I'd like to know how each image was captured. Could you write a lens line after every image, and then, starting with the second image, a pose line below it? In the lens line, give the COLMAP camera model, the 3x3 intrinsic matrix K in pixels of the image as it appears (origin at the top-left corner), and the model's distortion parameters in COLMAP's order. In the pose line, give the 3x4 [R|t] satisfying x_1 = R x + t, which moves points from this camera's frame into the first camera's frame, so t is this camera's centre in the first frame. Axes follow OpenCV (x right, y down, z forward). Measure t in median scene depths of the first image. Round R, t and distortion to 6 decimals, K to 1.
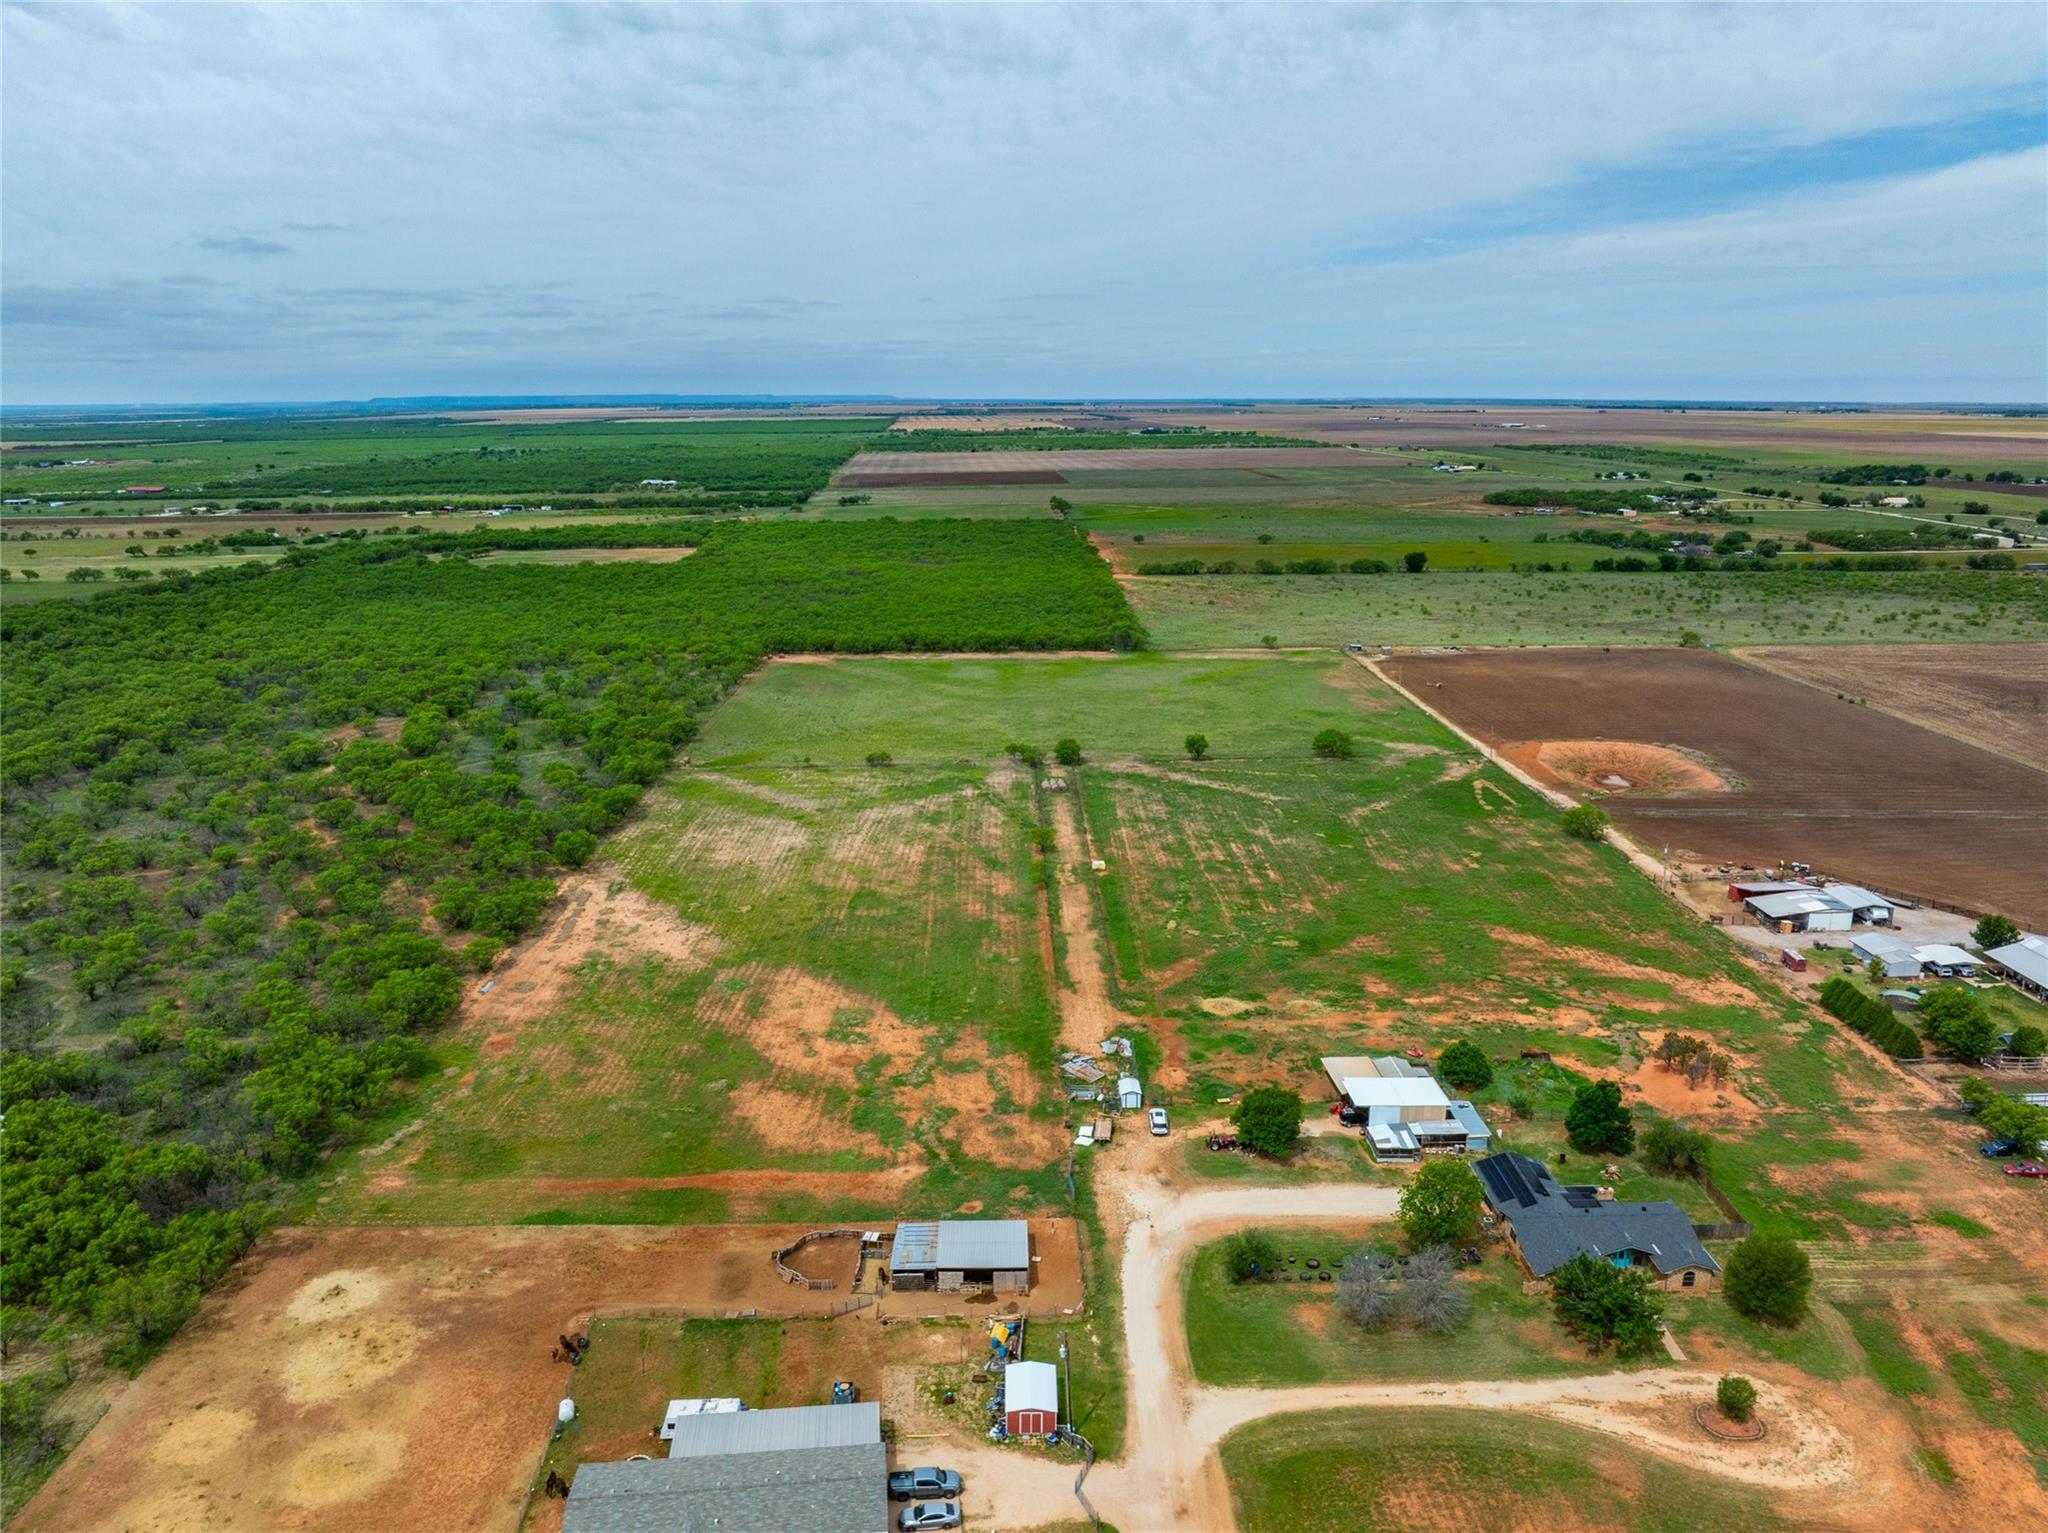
lens RADIAL K [[1454.3, 0, 1030.7], [0, 1454.3, 757.2], [0, 0, 1]] dist [-0.035508, -0.007166]
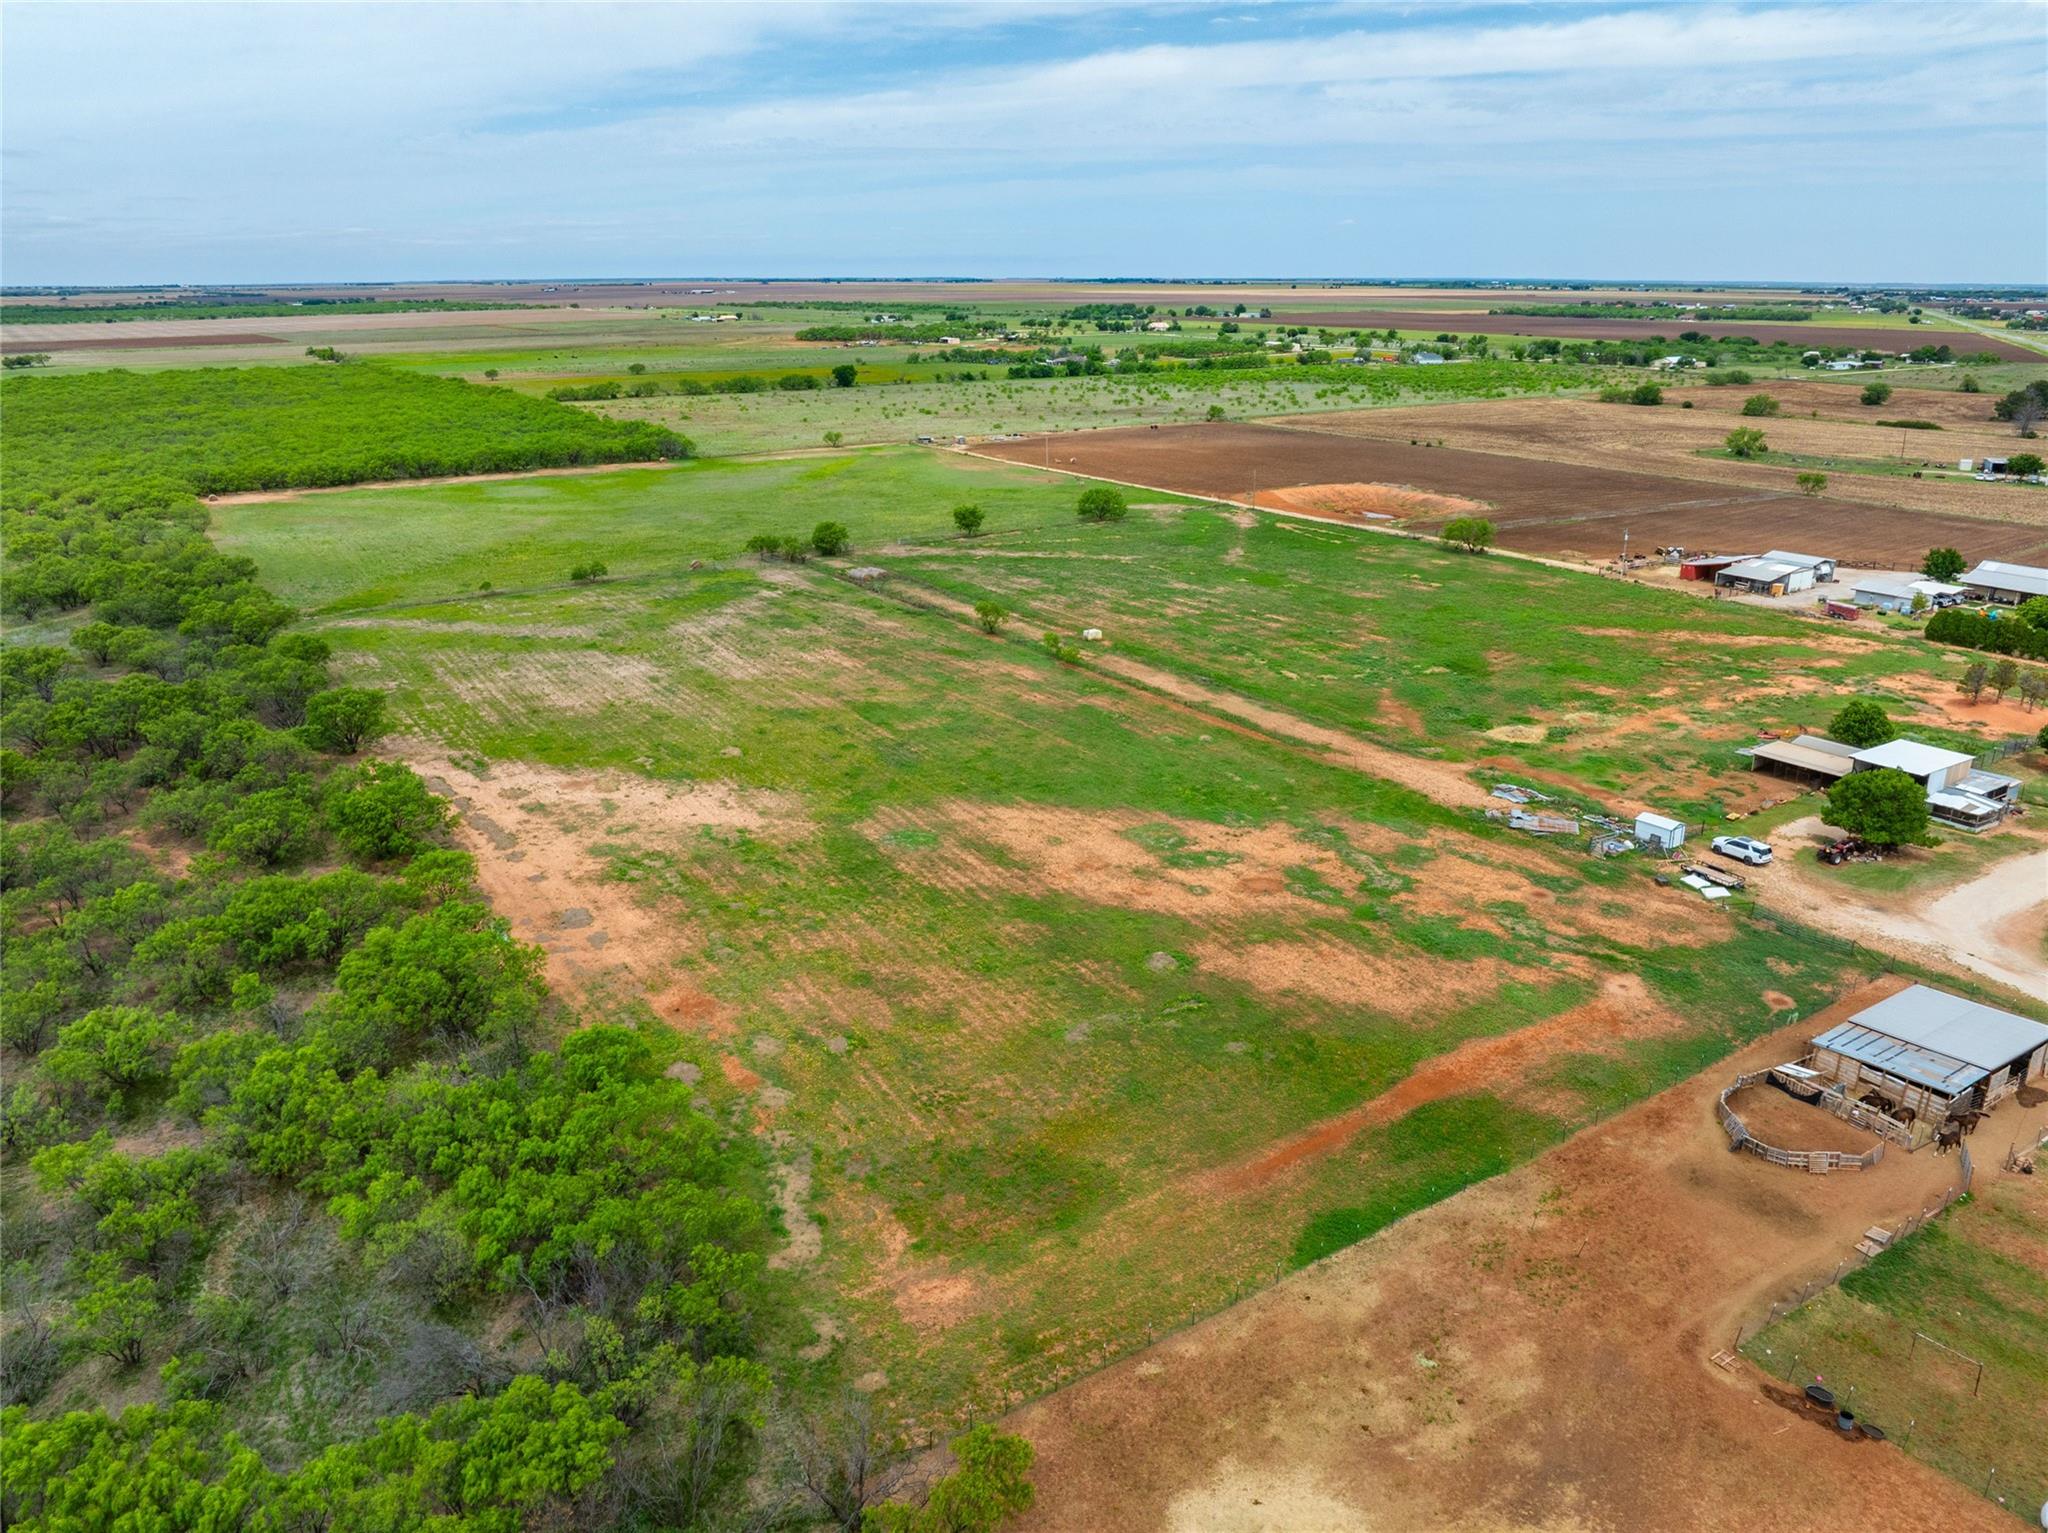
lens RADIAL K [[1454.3, 0, 1039.6], [0, 1454.3, 761.3], [0, 0, 1]] dist [-0.035508, -0.007166]
pose [[0.844954, -0.167575, 0.507908, -0.425813], [0.126881, 0.985343, 0.114018, 0.056152], [-0.519571, -0.031896, 0.853832, 0.409254]]
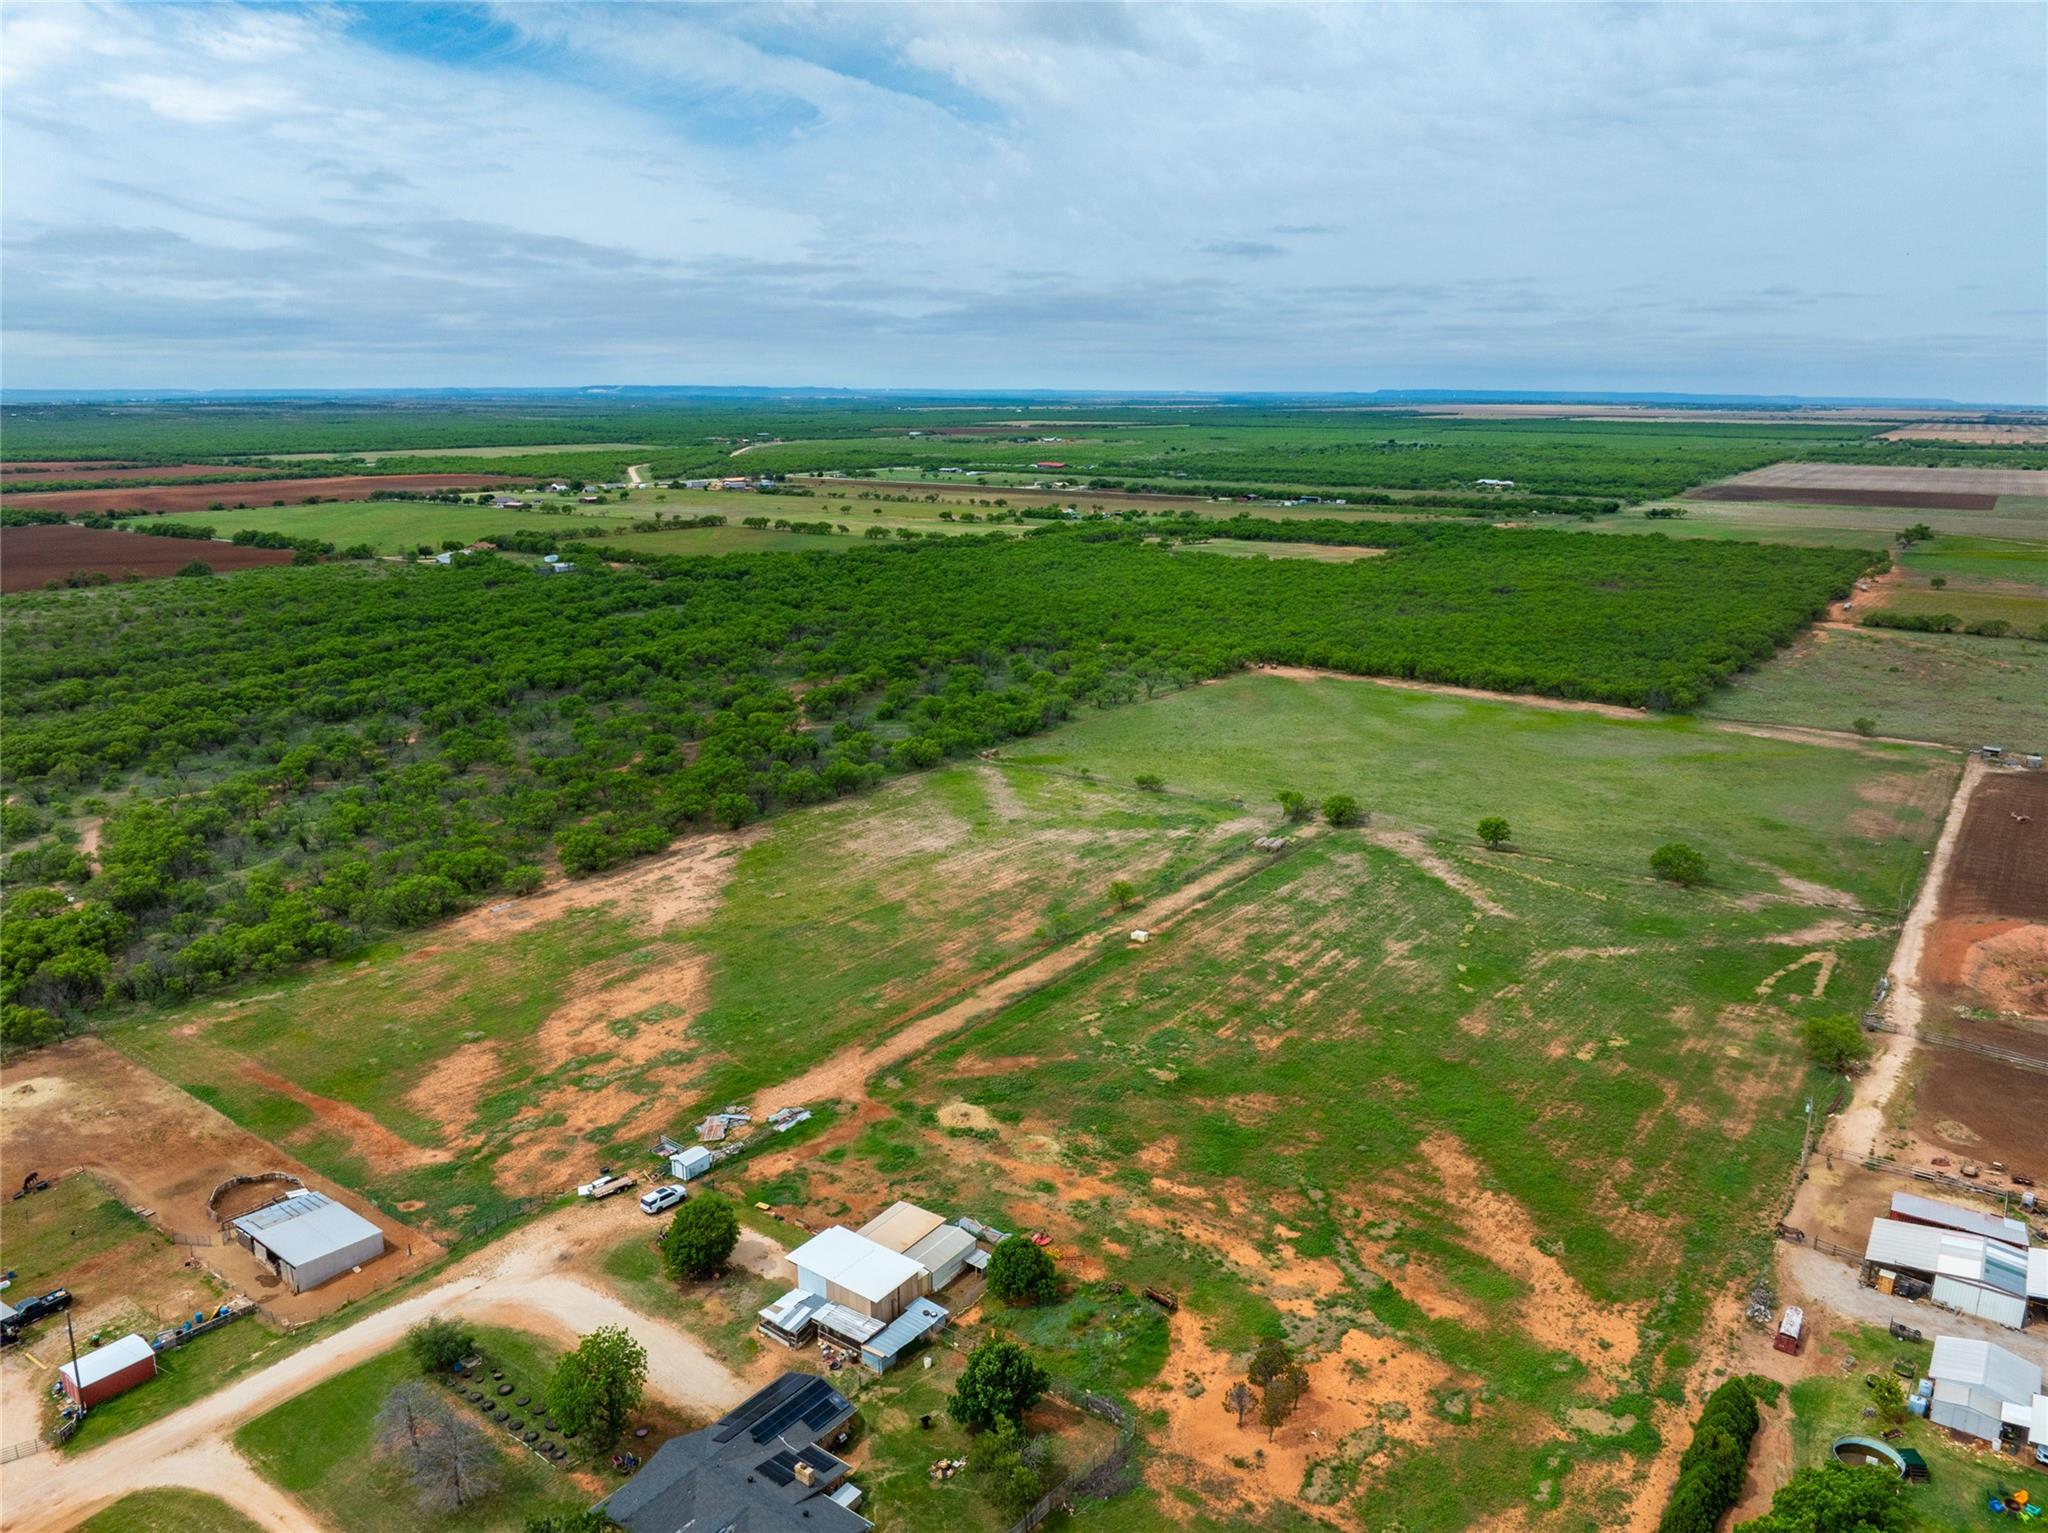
lens RADIAL K [[1454.3, 0, 1018.6], [0, 1454.3, 778.7], [0, 0, 1]] dist [-0.035508, -0.007166]
pose [[0.791557, 0.164165, -0.588631, 0.549529], [-0.154085, 0.985735, 0.067711, -0.074624], [0.591350, 0.037102, 0.805561, 0.289420]]
